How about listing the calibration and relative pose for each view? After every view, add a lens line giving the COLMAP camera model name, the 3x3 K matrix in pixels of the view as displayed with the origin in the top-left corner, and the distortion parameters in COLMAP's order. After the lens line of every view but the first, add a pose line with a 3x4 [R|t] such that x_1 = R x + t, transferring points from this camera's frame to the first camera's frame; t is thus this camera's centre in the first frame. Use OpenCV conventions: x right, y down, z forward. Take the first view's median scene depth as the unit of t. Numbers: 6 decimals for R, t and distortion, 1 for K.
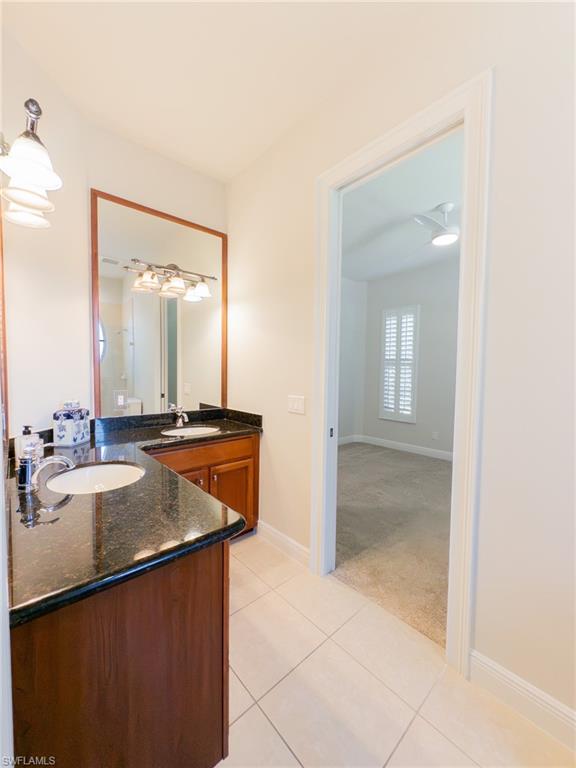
lens RADIAL K [[305.5, 0, 285.9], [0, 305.5, 386.5], [0, 0, 1]] dist [-0.000508, 0.000004]
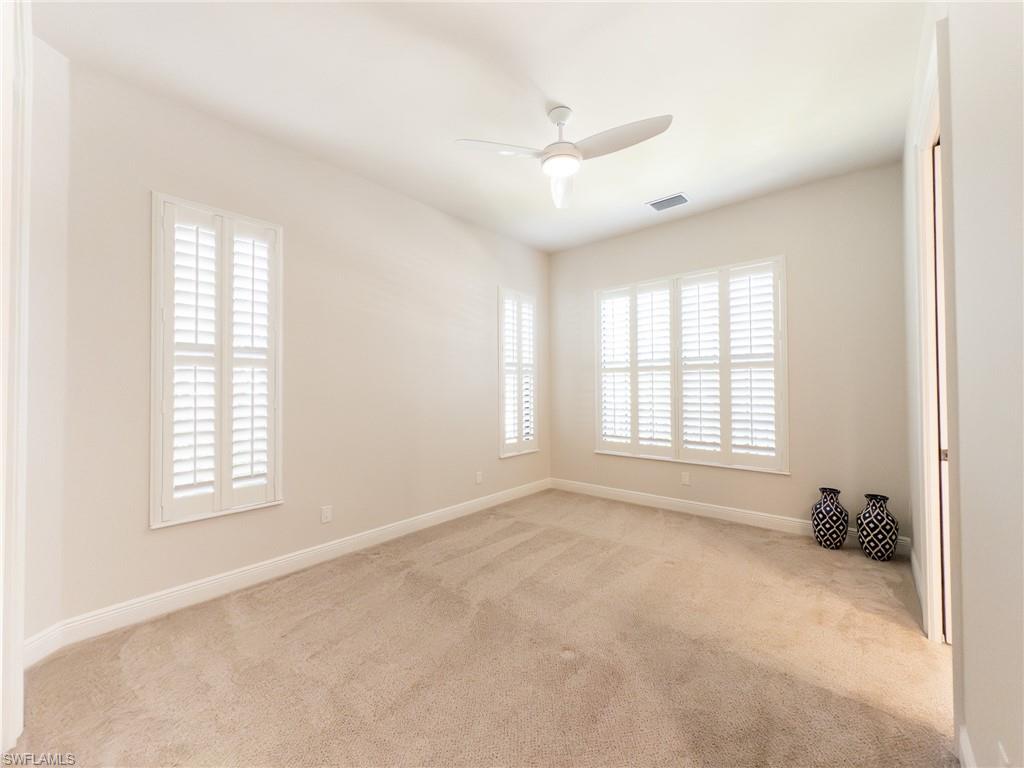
lens RADIAL K [[407.4, 0, 513.9], [0, 407.4, 379.4], [0, 0, 1]] dist [-0.000508, 0.000004]
pose [[-0.134705, 0.001208, 0.990885, -0.171628], [0.056027, 0.998409, 0.006400, -0.033153], [-0.989301, 0.056378, -0.134558, 0.721881]]
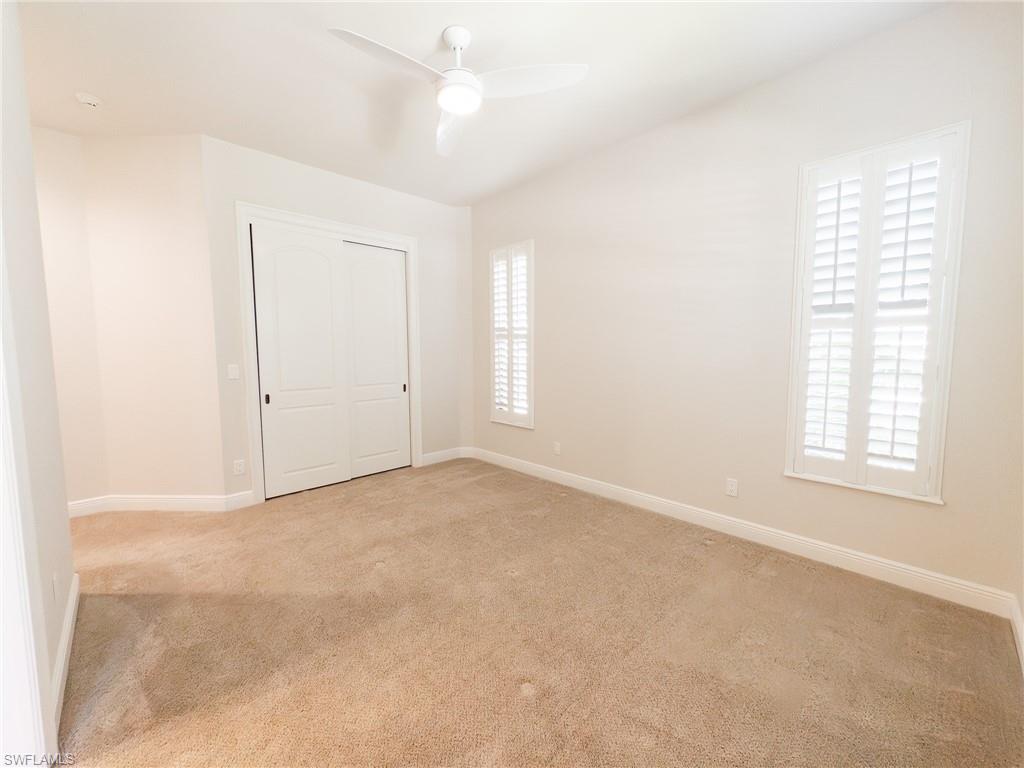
lens RADIAL K [[407.4, 0, 502.8], [0, 407.4, 385.0], [0, 0, 1]] dist [-0.000508, 0.000004]
pose [[0.999288, -0.022060, 0.030622, 0.325651], [0.021213, 0.999390, 0.027725, 0.005176], [-0.031215, -0.027055, 0.999146, 0.156001]]
